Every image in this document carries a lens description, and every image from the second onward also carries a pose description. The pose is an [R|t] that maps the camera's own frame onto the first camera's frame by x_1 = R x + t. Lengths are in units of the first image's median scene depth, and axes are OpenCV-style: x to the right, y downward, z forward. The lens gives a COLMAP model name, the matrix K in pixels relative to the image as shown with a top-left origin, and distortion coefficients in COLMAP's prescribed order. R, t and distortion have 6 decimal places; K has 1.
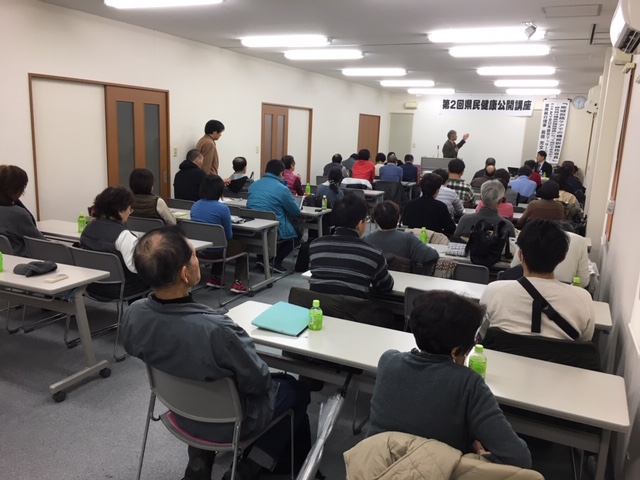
lens RADIAL K [[542.0, 0, 318.2], [0, 542.0, 238.9], [0, 0, 1]] dist [0.059044, -0.005395]
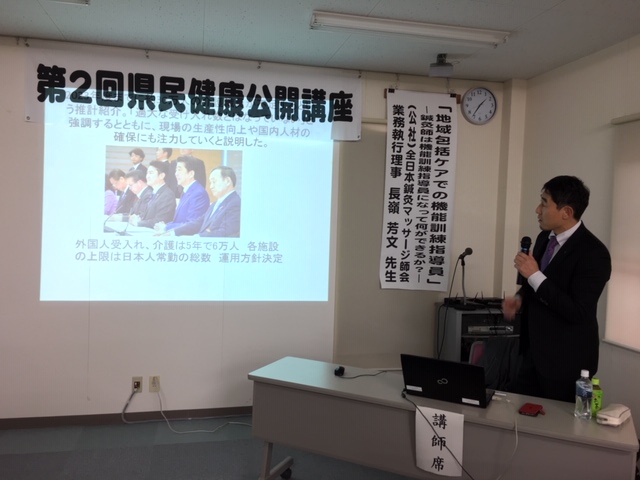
lens RADIAL K [[542.0, 0, 316.8], [0, 542.0, 240.9], [0, 0, 1]] dist [0.059044, -0.005395]
pose [[0.800852, -0.036403, 0.597755, 0.190285], [0.122000, 0.987136, -0.103335, -0.142207], [-0.586304, 0.155682, 0.794991, 0.788270]]
